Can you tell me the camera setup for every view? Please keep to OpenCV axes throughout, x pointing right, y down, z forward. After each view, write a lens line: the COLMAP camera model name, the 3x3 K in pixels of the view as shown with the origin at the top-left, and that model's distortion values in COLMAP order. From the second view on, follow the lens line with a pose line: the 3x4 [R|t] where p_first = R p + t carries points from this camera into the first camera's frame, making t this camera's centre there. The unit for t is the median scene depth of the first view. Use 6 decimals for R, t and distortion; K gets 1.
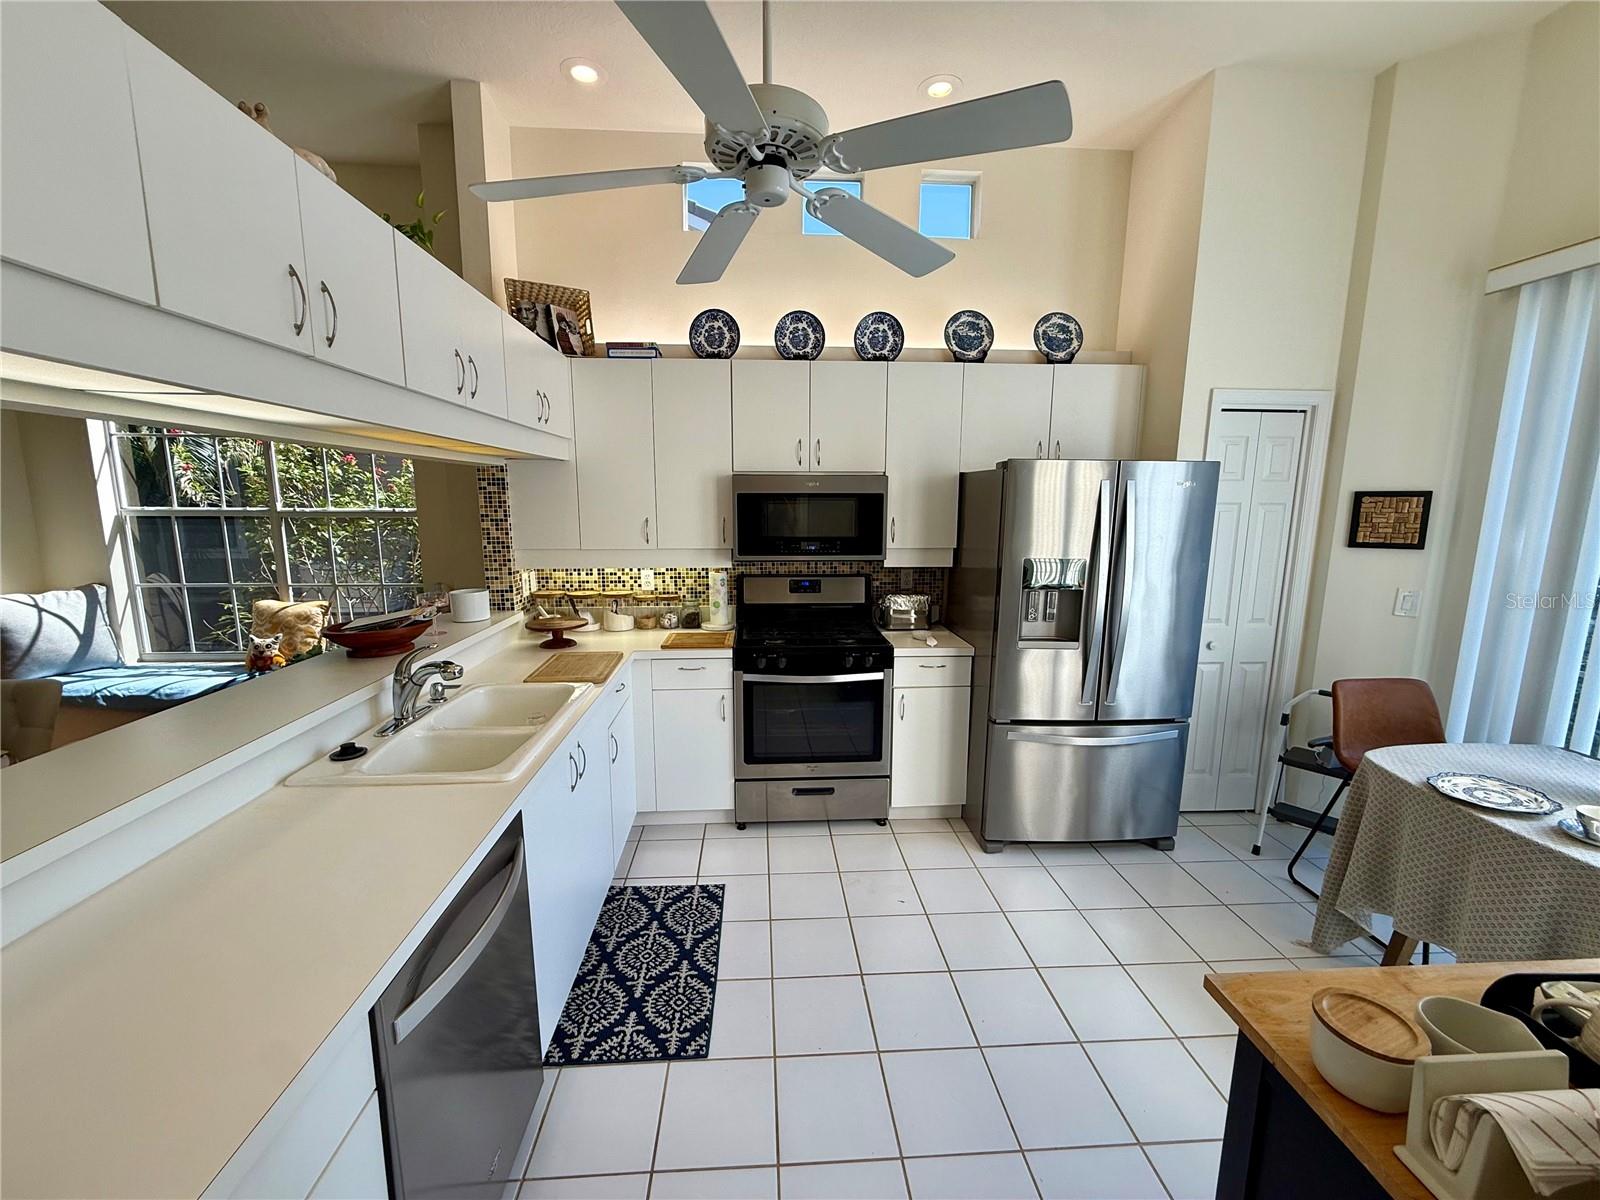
lens RADIAL K [[639.3, 0, 792.8], [0, 639.3, 601.8], [0, 0, 1]] dist [0.001160, -0.000403]
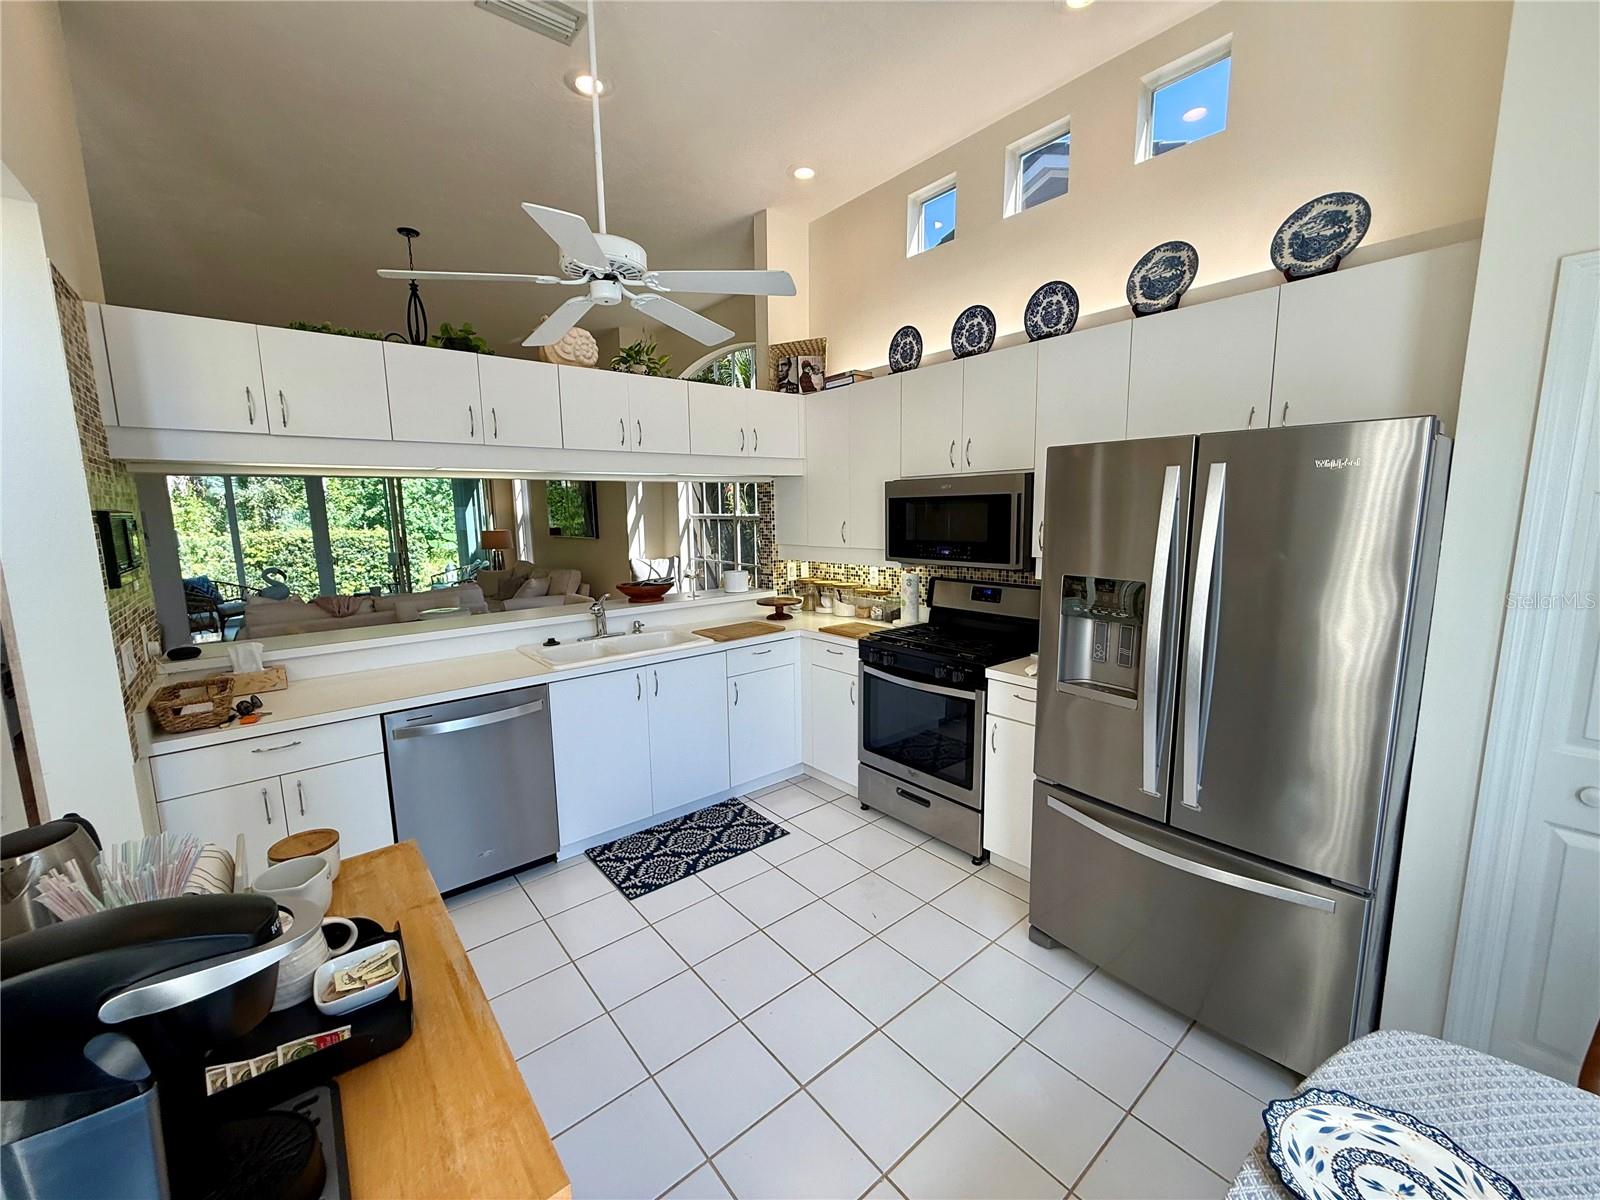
lens RADIAL K [[639.3, 0, 795.0], [0, 639.3, 601.3], [0, 0, 1]] dist [0.001160, -0.000403]
pose [[0.585085, 0.104569, -0.804202, 0.680896], [-0.111245, 0.992627, 0.048135, -0.031702], [0.803305, 0.061300, 0.592404, 0.245579]]
